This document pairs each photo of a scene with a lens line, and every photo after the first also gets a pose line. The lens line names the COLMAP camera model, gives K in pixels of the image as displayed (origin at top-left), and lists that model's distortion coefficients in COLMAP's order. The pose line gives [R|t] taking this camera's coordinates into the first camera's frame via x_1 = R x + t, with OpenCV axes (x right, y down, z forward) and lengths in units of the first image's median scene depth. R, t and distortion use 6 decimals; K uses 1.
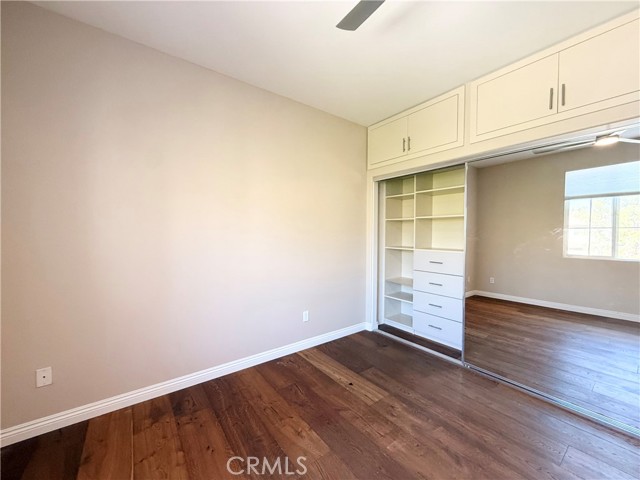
lens RADIAL K [[254.5, 0, 320.0], [0, 254.5, 240.0], [0, 0, 1]] dist [0.000988, 0.000197]
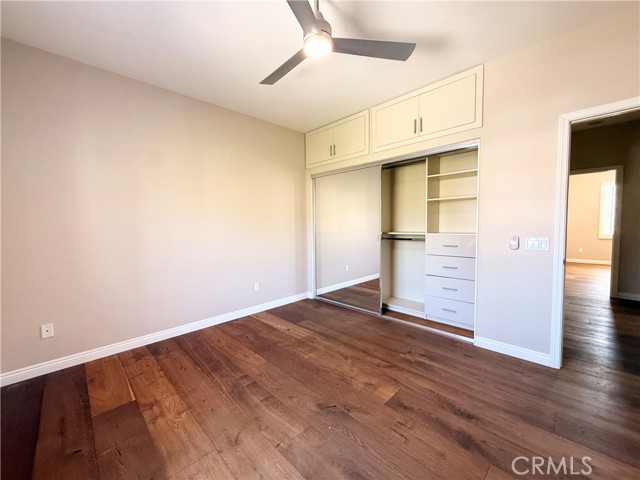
lens RADIAL K [[254.5, 0, 320.0], [0, 254.5, 240.0], [0, 0, 1]] dist [0.000988, 0.000197]
pose [[0.990366, -0.028226, 0.135566, 0.124553], [0.023146, 0.998975, 0.038900, 0.035345], [-0.136525, -0.035387, 0.990004, -0.387780]]
